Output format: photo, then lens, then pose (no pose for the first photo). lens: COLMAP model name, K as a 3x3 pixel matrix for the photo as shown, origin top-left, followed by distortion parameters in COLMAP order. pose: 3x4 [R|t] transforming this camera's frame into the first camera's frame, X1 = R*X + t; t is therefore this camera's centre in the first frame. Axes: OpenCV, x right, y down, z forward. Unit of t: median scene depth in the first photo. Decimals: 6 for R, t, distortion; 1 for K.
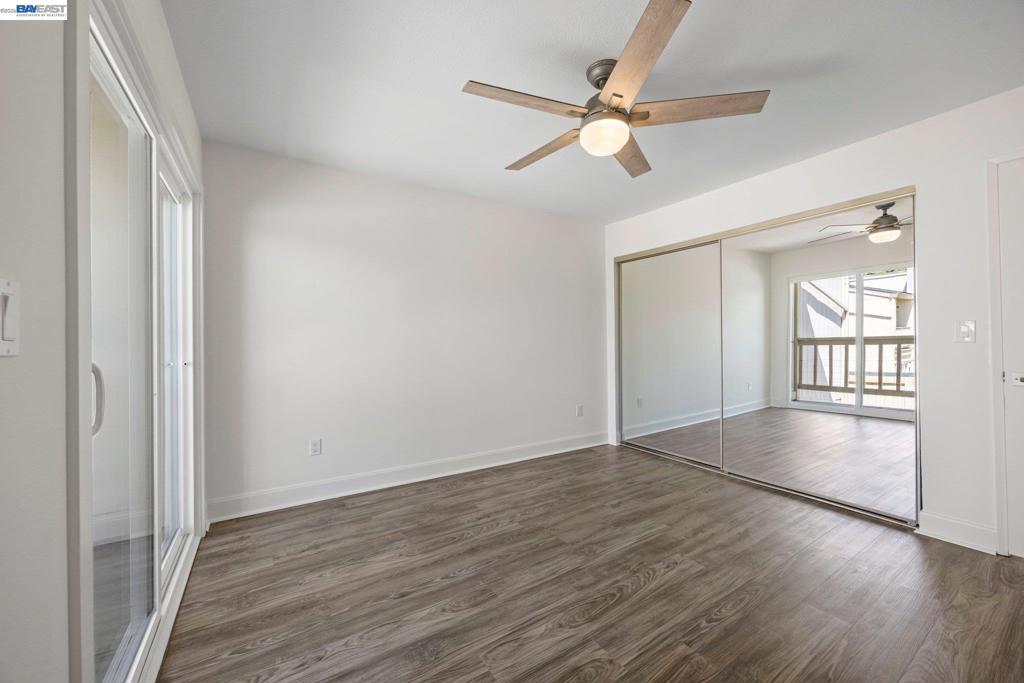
lens RADIAL K [[395.0, 0, 514.2], [0, 395.0, 340.2], [0, 0, 1]] dist [-0.001853, -0.000163]
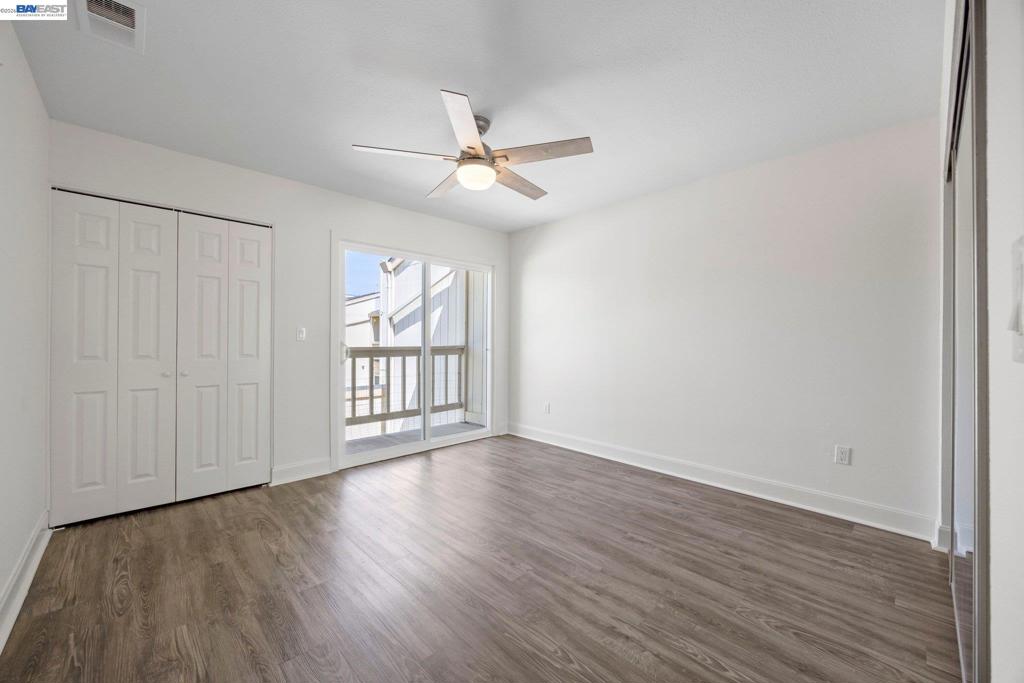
lens RADIAL K [[395.0, 0, 514.2], [0, 395.0, 340.2], [0, 0, 1]] dist [-0.001853, -0.000163]
pose [[0.189849, 0.011299, -0.981748, 1.011306], [0.007812, 0.999885, 0.013018, -0.018176], [0.981782, -0.010141, 0.189739, 0.588530]]
